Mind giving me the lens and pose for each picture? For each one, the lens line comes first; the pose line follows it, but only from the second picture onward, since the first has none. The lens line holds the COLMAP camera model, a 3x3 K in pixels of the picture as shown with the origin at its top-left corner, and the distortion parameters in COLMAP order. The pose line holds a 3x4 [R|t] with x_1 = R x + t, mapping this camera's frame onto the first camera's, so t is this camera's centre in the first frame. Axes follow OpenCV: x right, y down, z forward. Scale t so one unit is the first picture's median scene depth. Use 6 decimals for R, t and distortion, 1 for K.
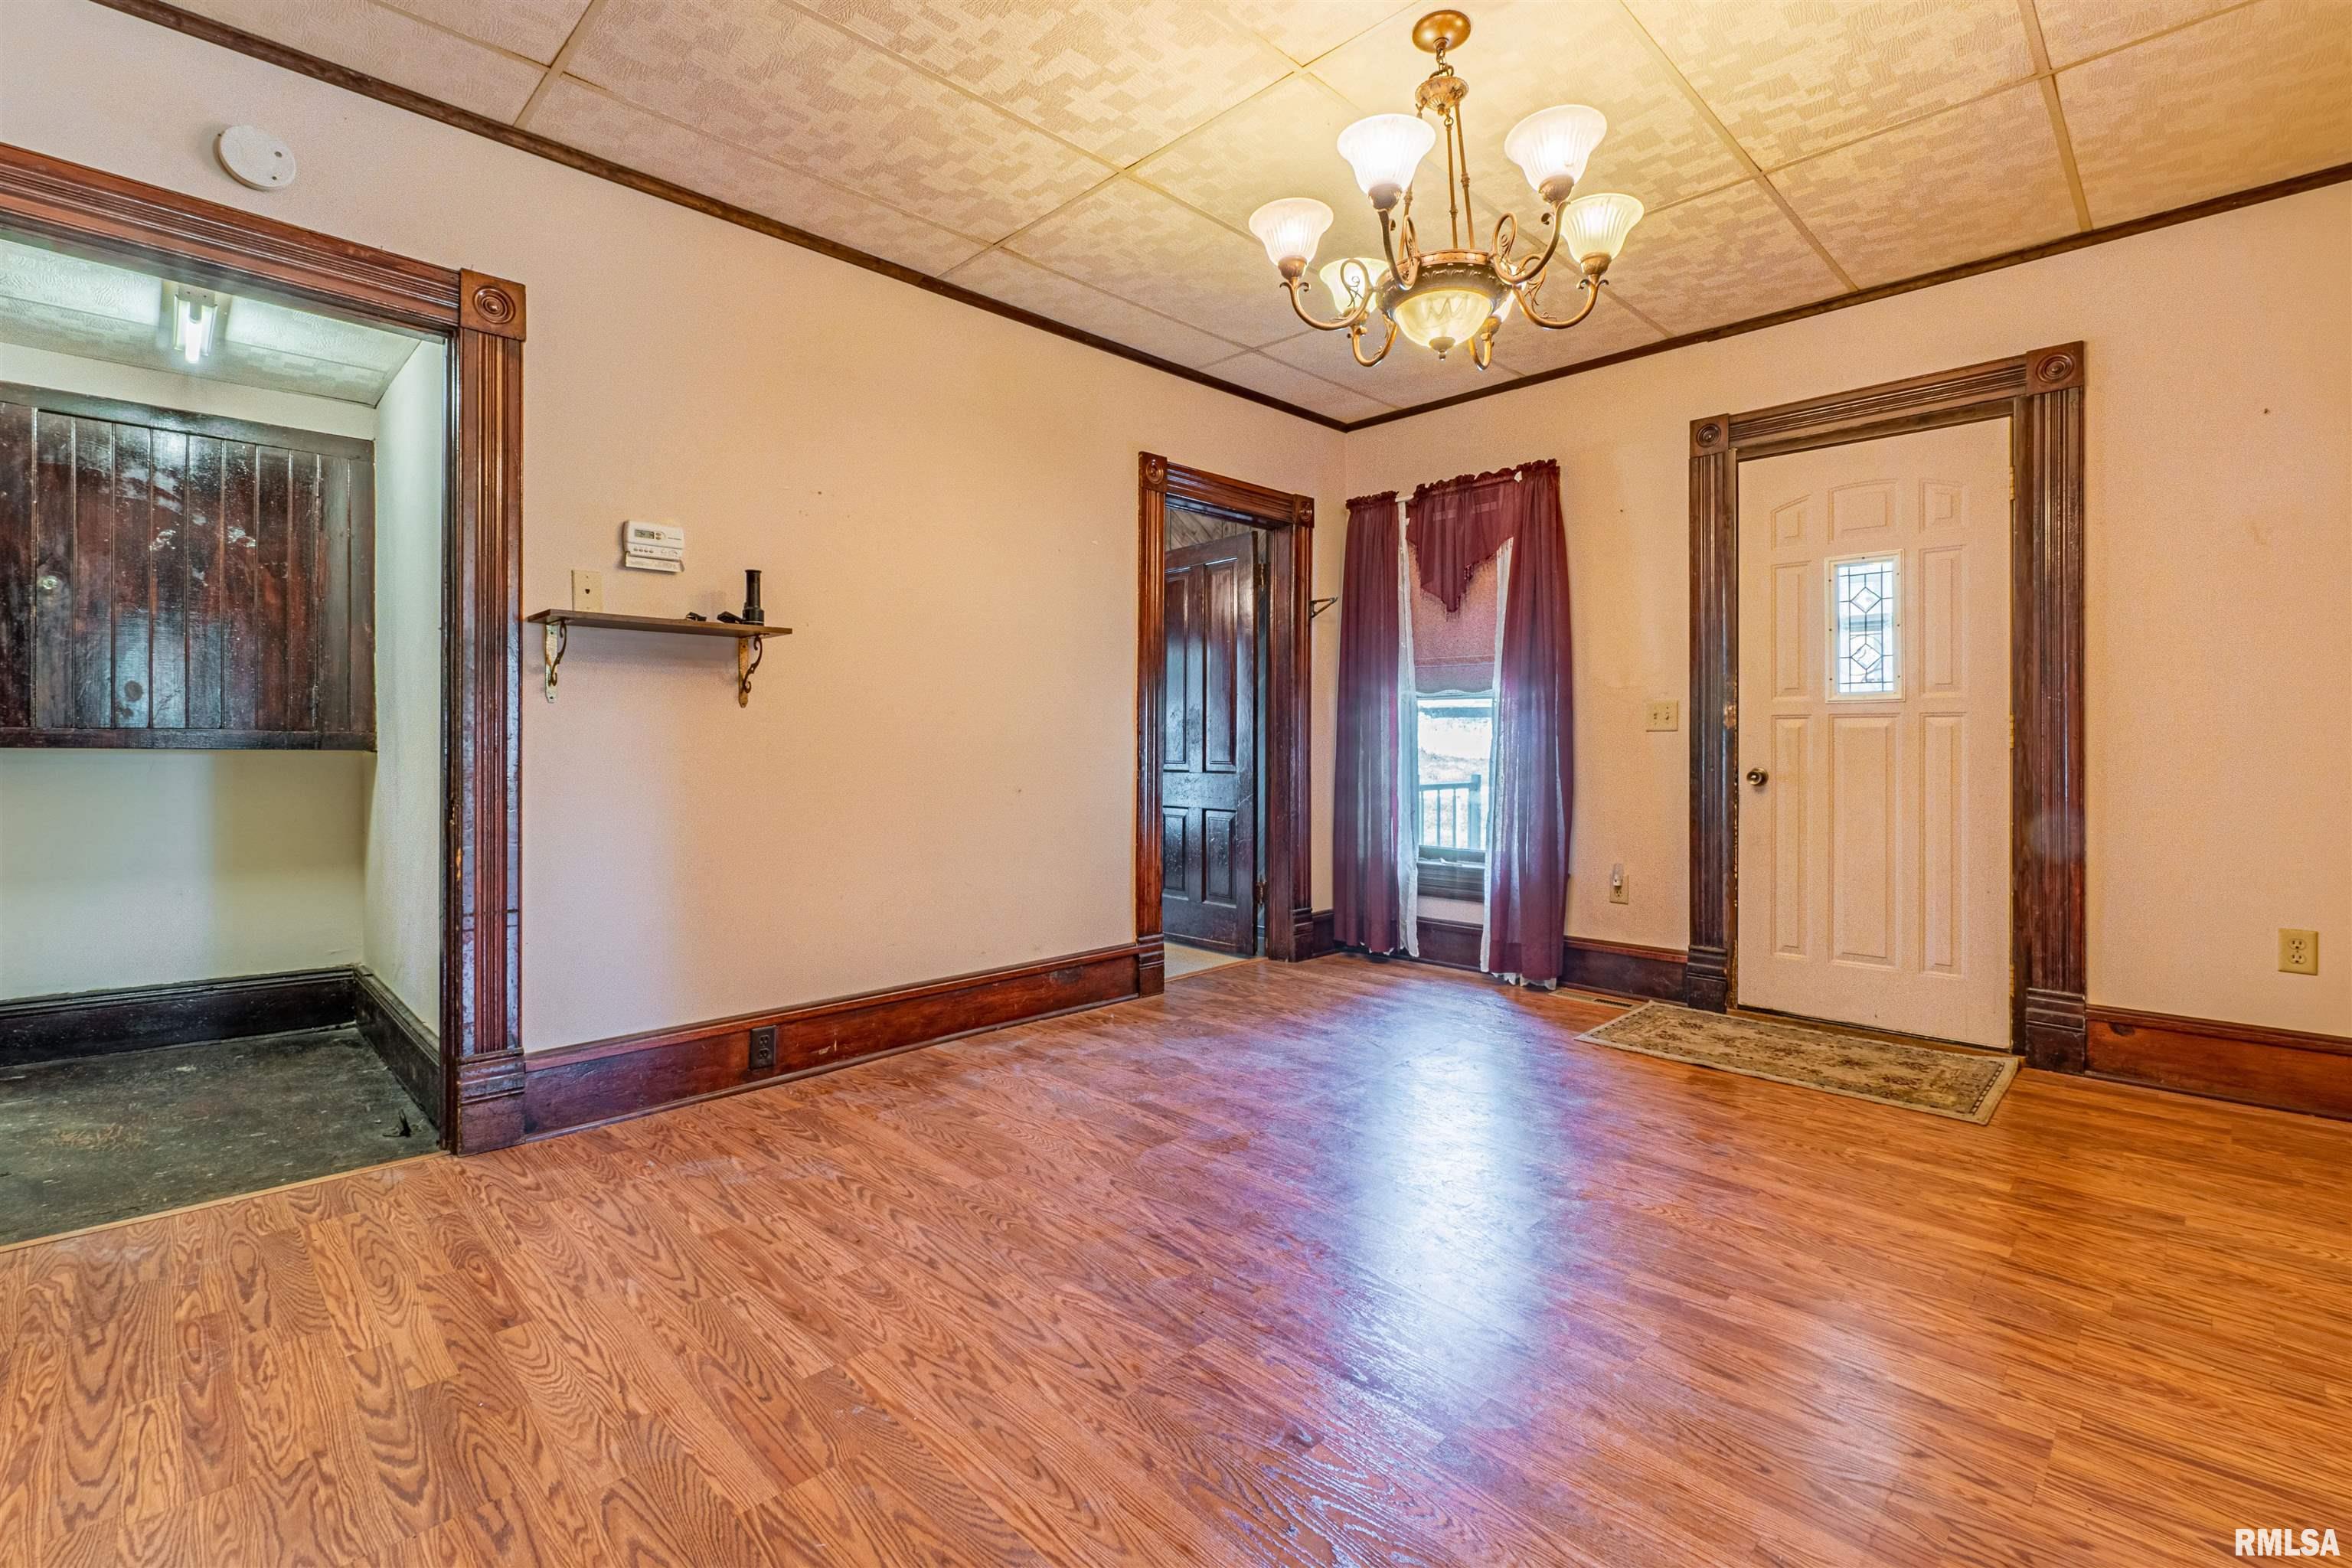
lens RADIAL K [[1027.6, 0, 1180.6], [0, 1027.6, 744.0], [0, 0, 1]] dist [-0.013169, -0.000291]
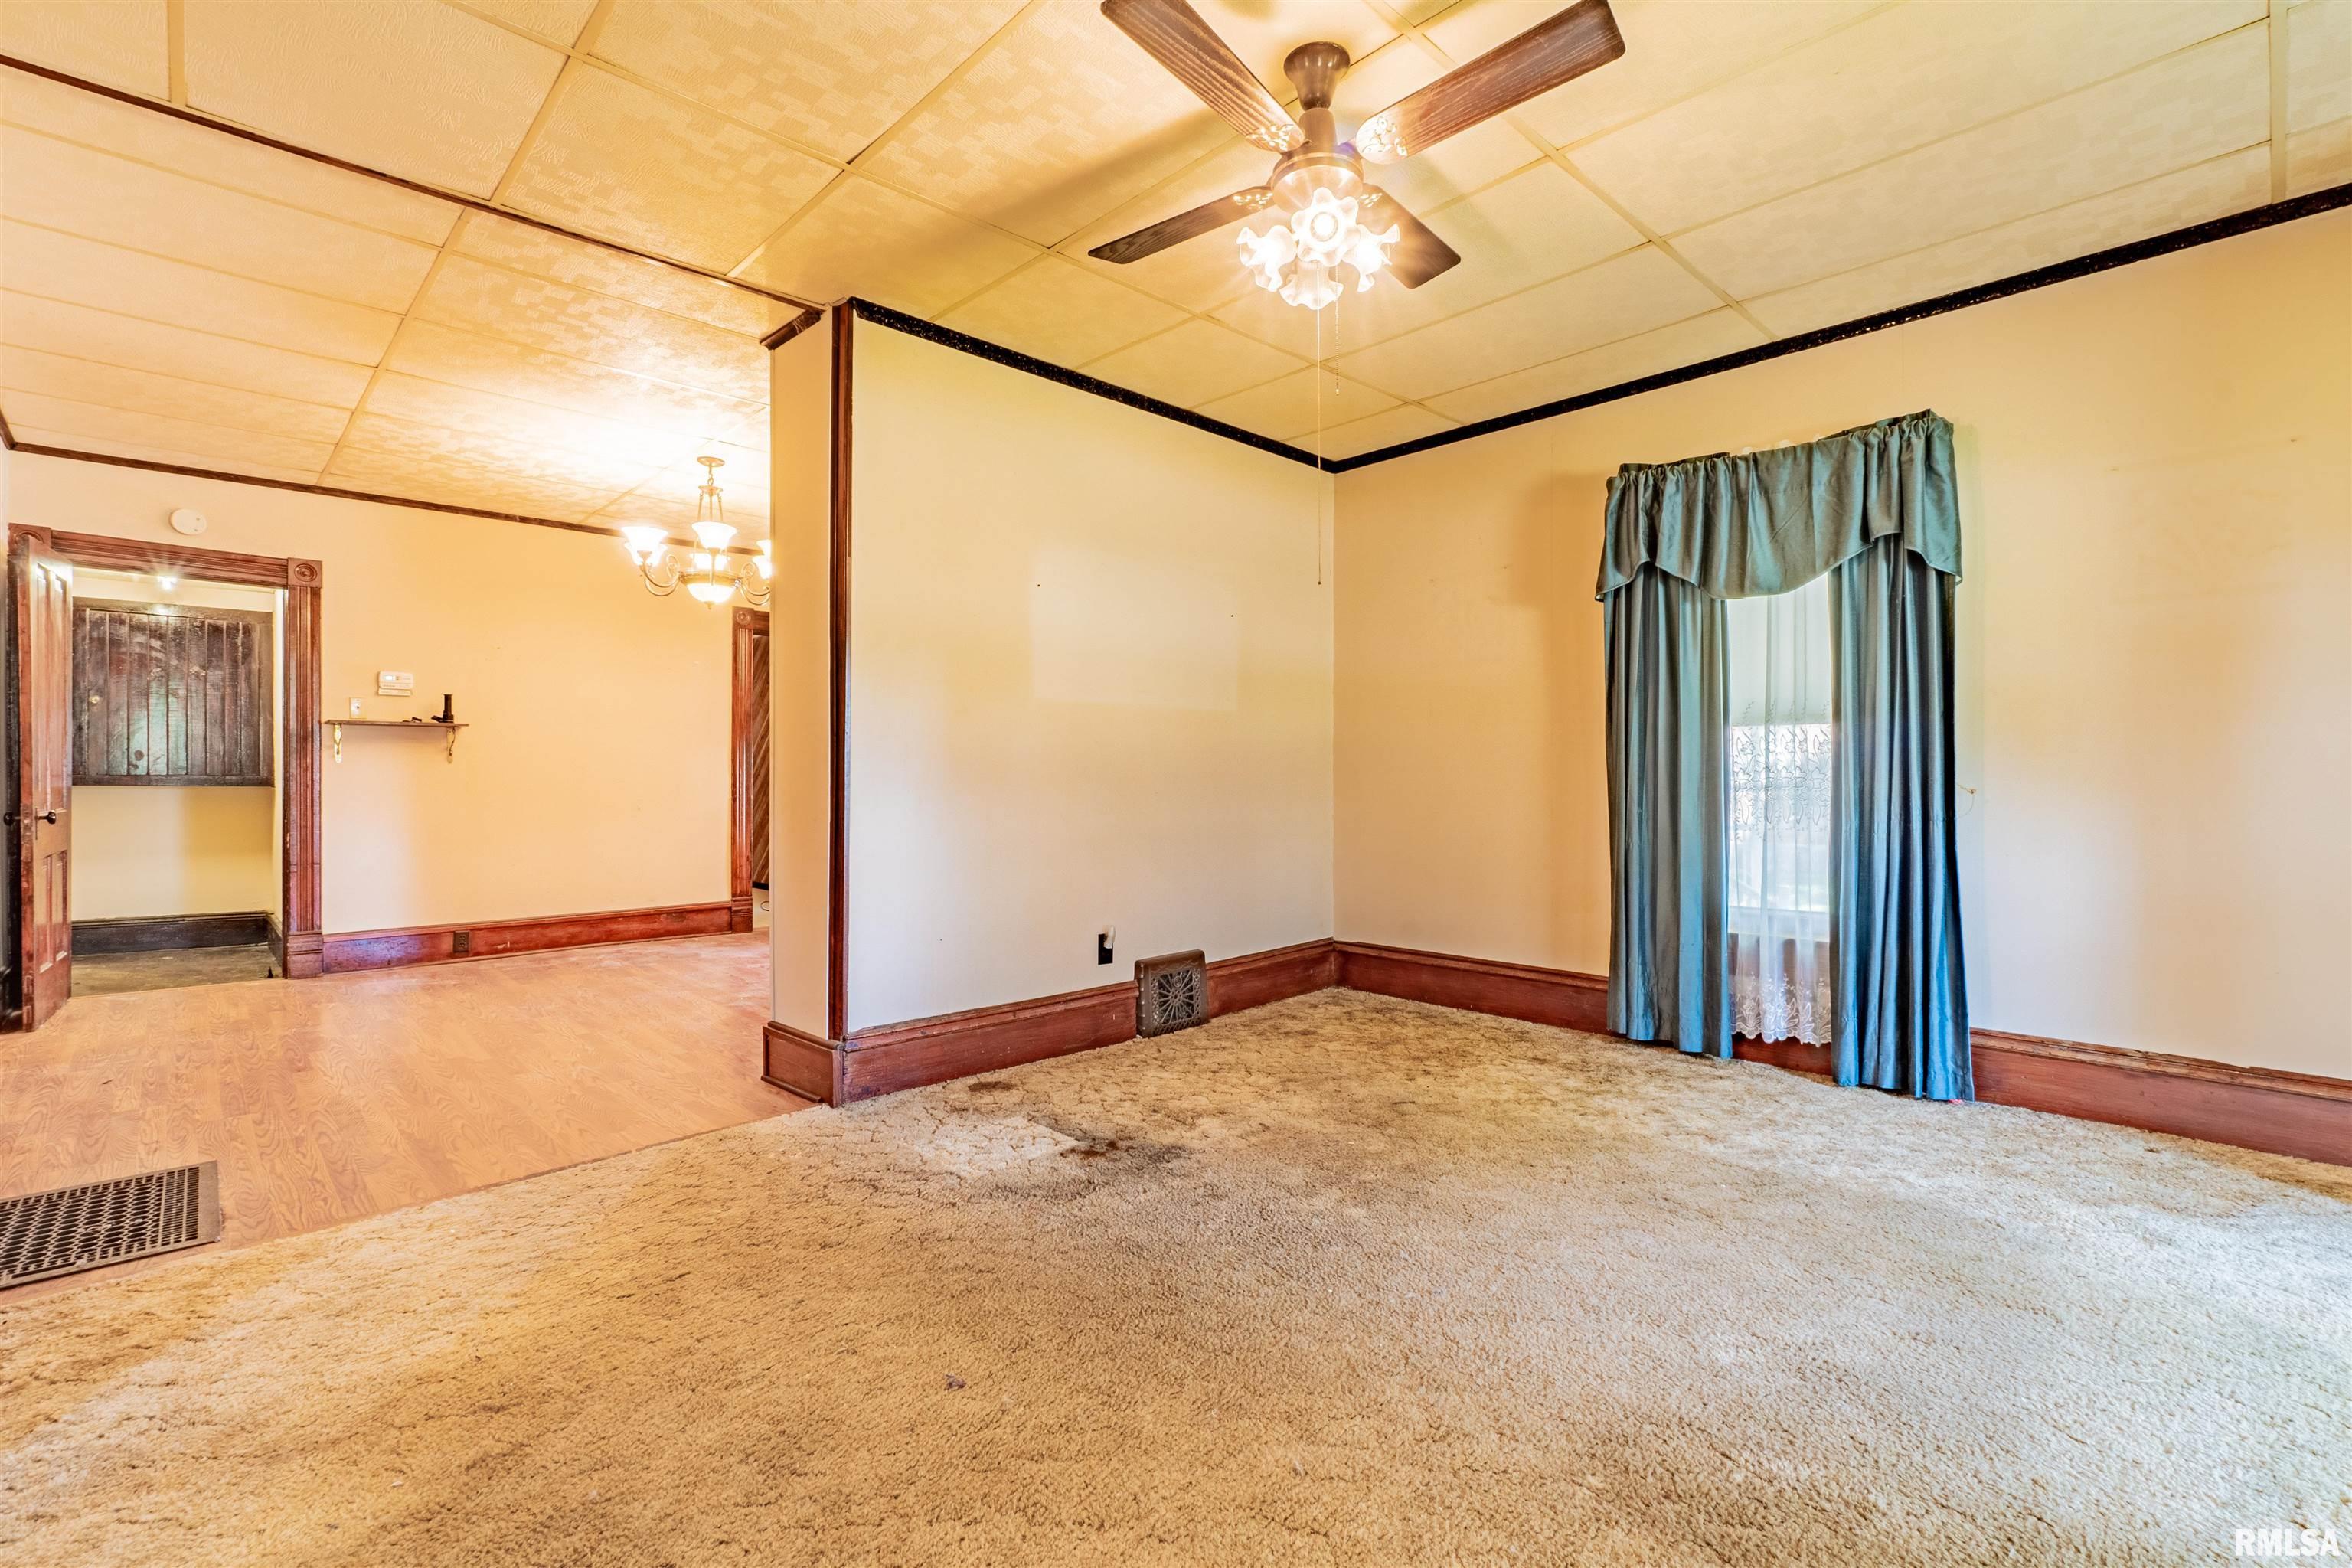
lens RADIAL K [[1027.6, 0, 1169.7], [0, 1027.6, 777.2], [0, 0, 1]] dist [-0.013169, -0.000291]
pose [[0.999846, -0.000365, -0.017536, 0.994645], [0.000369, 1.000000, 0.000201, -0.011495], [0.017536, -0.000208, 0.999846, -0.924505]]
